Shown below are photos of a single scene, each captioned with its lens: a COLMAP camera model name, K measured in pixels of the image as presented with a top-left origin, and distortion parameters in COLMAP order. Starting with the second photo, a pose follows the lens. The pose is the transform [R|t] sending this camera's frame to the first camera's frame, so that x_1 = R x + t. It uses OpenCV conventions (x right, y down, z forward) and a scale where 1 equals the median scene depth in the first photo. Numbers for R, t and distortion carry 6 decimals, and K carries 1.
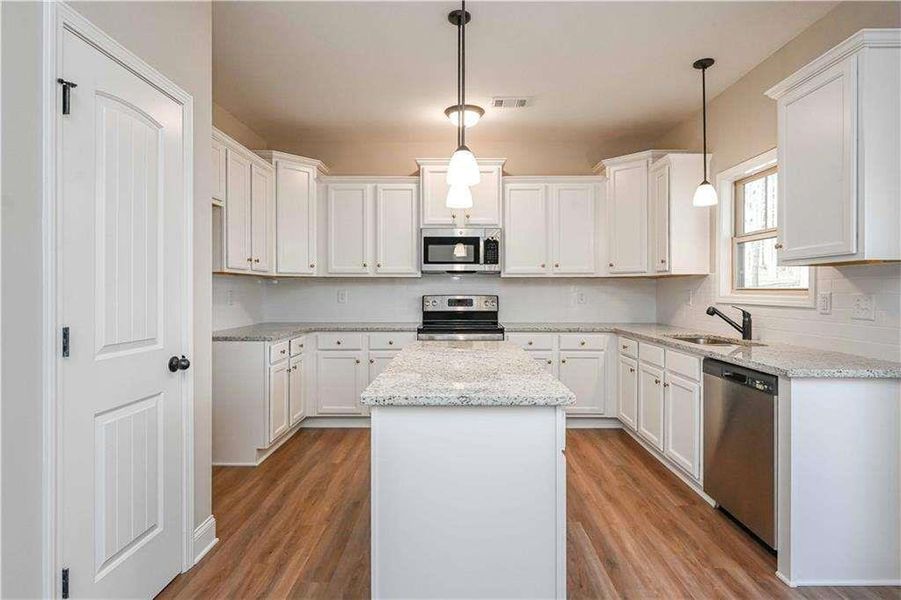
lens RADIAL K [[459.5, 0, 459.2], [0, 459.5, 292.2], [0, 0, 1]] dist [-0.005810, 0.000879]
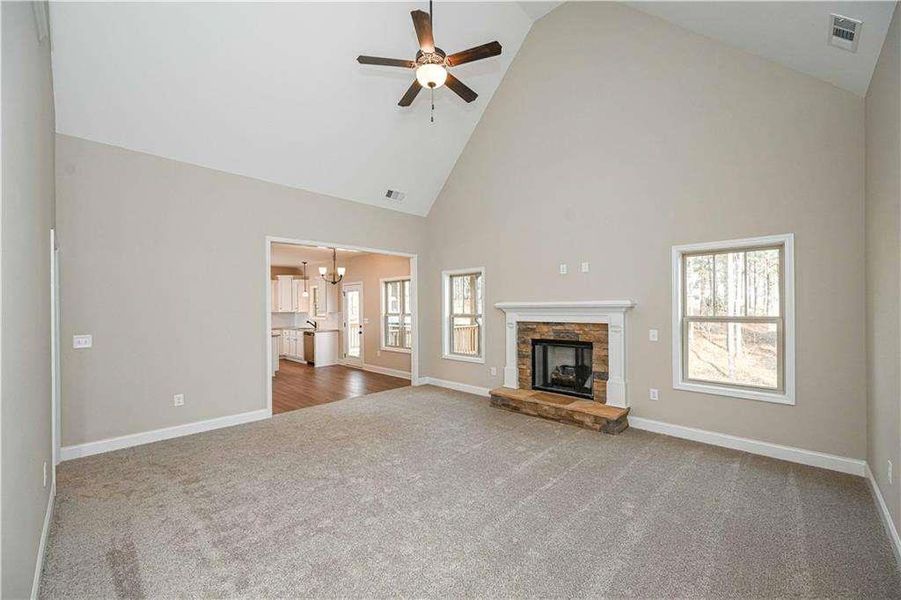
lens RADIAL K [[359.4, 0, 452.3], [0, 359.4, 302.7], [0, 0, 1]] dist [-0.000396, -0.000003]
pose [[0.696329, -0.004644, 0.717708, -0.677787], [0.016558, 0.999817, -0.009595, -0.062124], [-0.717532, 0.018565, 0.696278, -1.723681]]
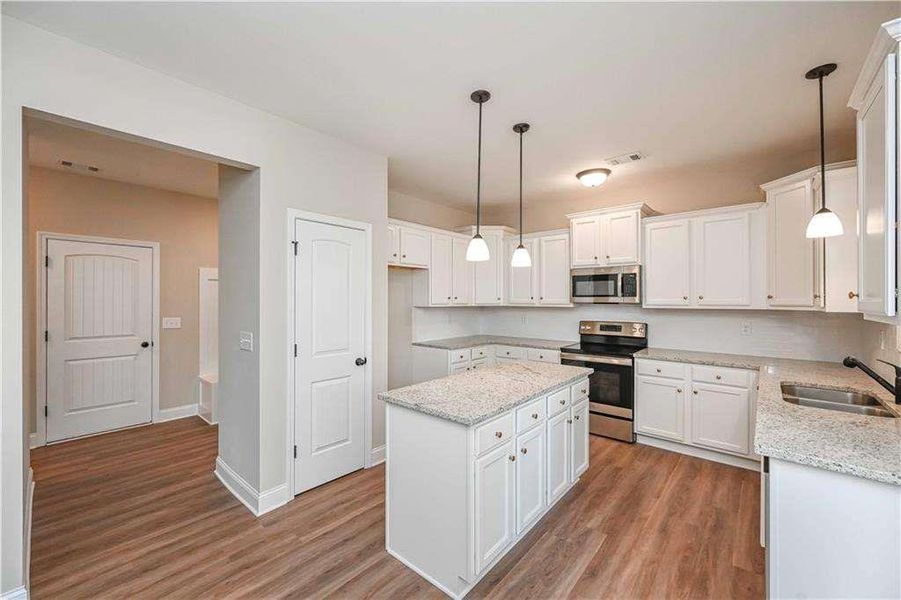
lens RADIAL K [[359.4, 0, 455.7], [0, 359.4, 300.5], [0, 0, 1]] dist [-0.000396, -0.000003]
pose [[0.761173, 0.001405, -0.648547, 0.345875], [-0.003714, 0.999991, -0.002192, -0.052309], [0.648538, 0.004077, 0.761171, 0.040049]]
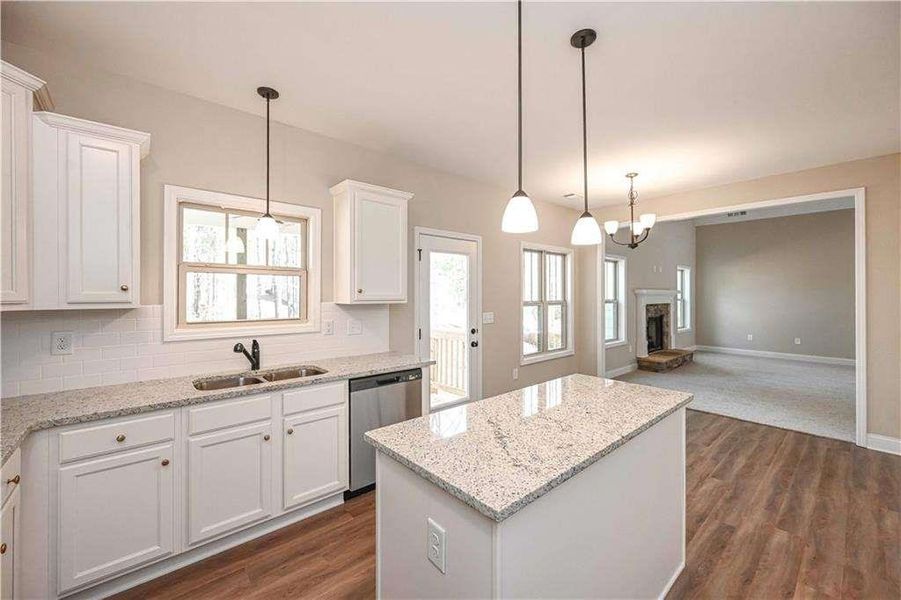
lens RADIAL K [[359.4, 0, 452.8], [0, 359.4, 295.4], [0, 0, 1]] dist [-0.000396, -0.000003]
pose [[-0.657624, -0.000382, 0.753346, -0.230045], [0.002055, 0.999995, 0.002301, -0.052487], [-0.753344, 0.003061, -0.657620, 0.929216]]
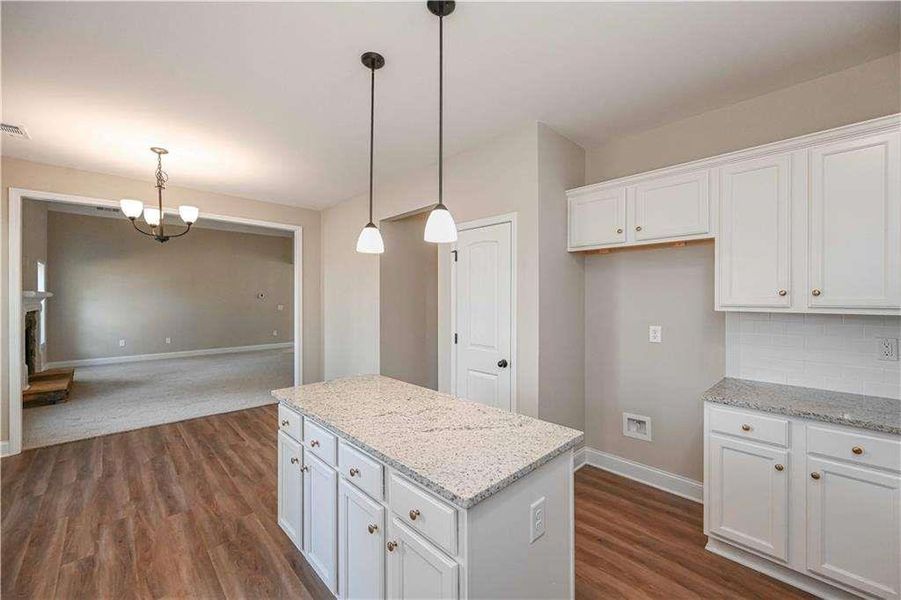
lens RADIAL K [[359.4, 0, 452.1], [0, 359.4, 298.0], [0, 0, 1]] dist [-0.000396, -0.000003]
pose [[-0.722821, 0.001774, -0.691033, 0.266637], [-0.000871, 0.999994, 0.003479, -0.056335], [0.691035, 0.003117, -0.722814, 0.934217]]
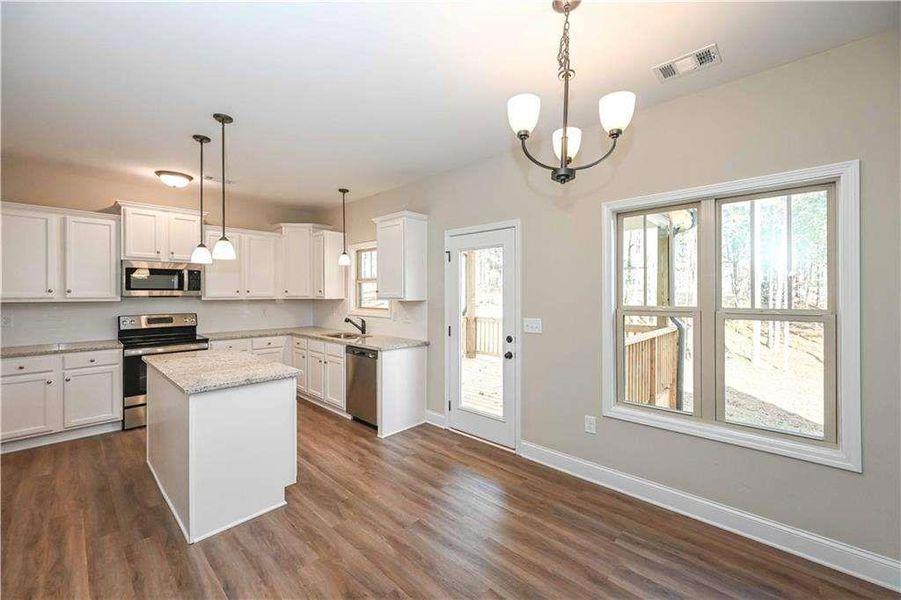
lens RADIAL K [[359.4, 0, 449.6], [0, 359.4, 293.0], [0, 0, 1]] dist [-0.000396, -0.000003]
pose [[0.685375, -0.000556, 0.728190, -0.192838], [0.003725, 0.999989, -0.002742, -0.052315], [-0.728181, 0.004592, 0.685369, -0.261252]]
